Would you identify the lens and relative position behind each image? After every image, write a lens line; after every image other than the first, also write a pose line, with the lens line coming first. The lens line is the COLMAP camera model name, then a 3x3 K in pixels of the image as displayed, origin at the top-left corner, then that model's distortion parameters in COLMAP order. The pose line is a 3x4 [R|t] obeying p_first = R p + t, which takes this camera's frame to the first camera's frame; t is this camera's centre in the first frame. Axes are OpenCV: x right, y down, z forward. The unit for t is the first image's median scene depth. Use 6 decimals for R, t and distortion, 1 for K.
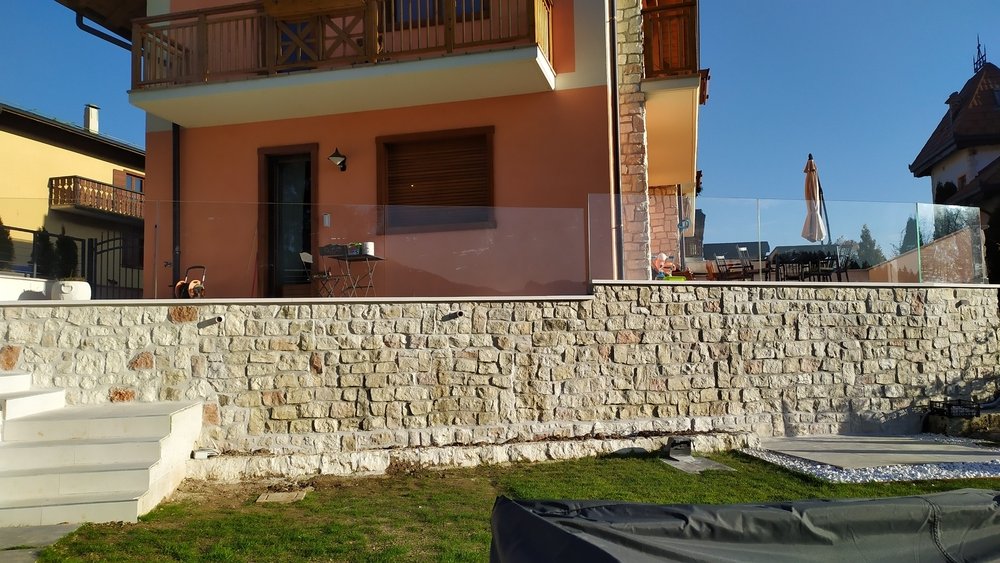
lens RADIAL K [[767.4, 0, 499.2], [0, 767.4, 279.6], [0, 0, 1]] dist [0.065380, -0.042633]
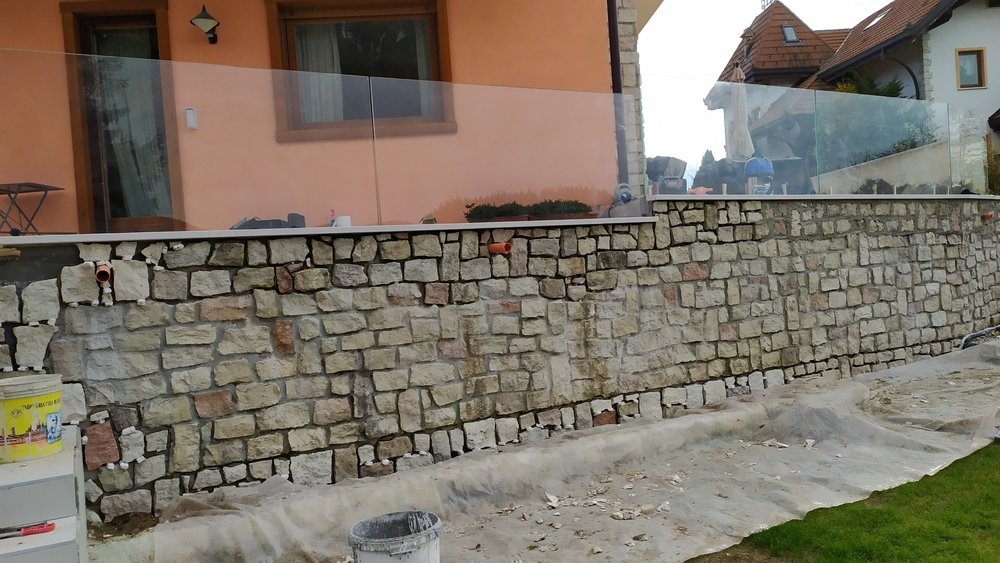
lens RADIAL K [[767.4, 0, 499.2], [0, 767.4, 279.6], [0, 0, 1]] dist [0.065380, -0.042633]
pose [[0.942201, -0.049782, 0.331329, -0.261529], [0.025581, 0.996702, 0.077010, 0.019796], [-0.334070, -0.064084, 0.940367, 0.364719]]
